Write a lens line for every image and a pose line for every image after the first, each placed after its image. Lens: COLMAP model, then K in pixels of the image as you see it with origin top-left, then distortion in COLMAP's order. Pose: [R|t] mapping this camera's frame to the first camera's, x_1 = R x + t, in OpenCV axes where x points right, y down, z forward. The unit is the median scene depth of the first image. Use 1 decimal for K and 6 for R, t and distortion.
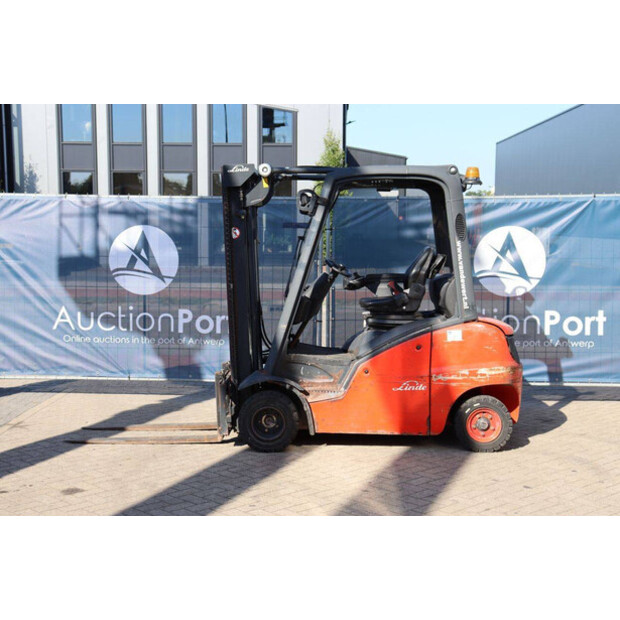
lens RADIAL K [[1077.6, 0, 296.9], [0, 1077.6, 309.5], [0, 0, 1]] dist [0.240510, 0.000000]
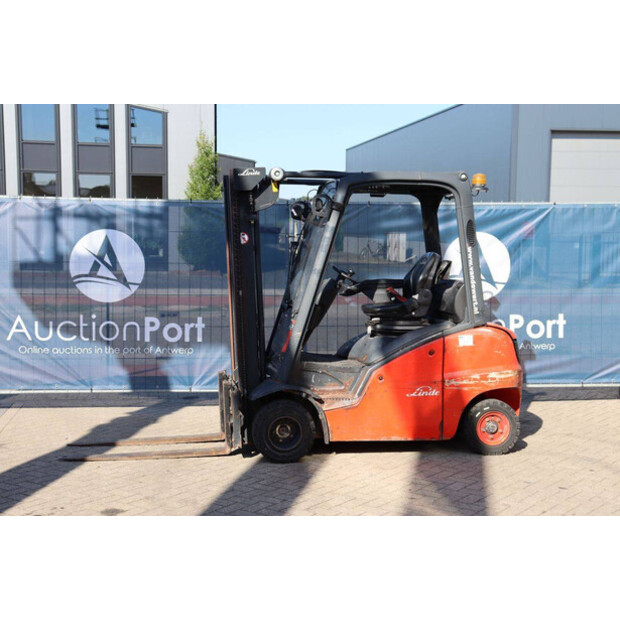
lens RADIAL K [[1089.3, 0, 311.2], [0, 1089.3, 311.3], [0, 0, 1]] dist [0.207437, 0.000000]
pose [[0.982320, -0.010196, 0.186930, -0.170604], [0.010601, 0.999943, -0.001167, -0.003208], [-0.186907, 0.003128, 0.982373, 0.023746]]
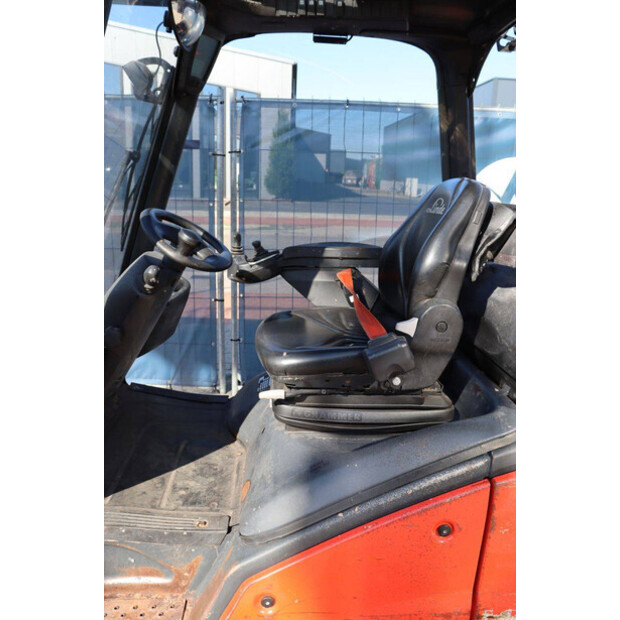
lens RADIAL K [[514.6, 0, 311.0], [0, 514.6, 308.8], [0, 0, 1]] dist [-0.112463, 0.011188]
pose [[0.997280, 0.005836, 0.073470, 0.060467], [-0.018531, 0.984691, 0.173319, -0.043155], [-0.071333, -0.174209, 0.982122, 0.807352]]
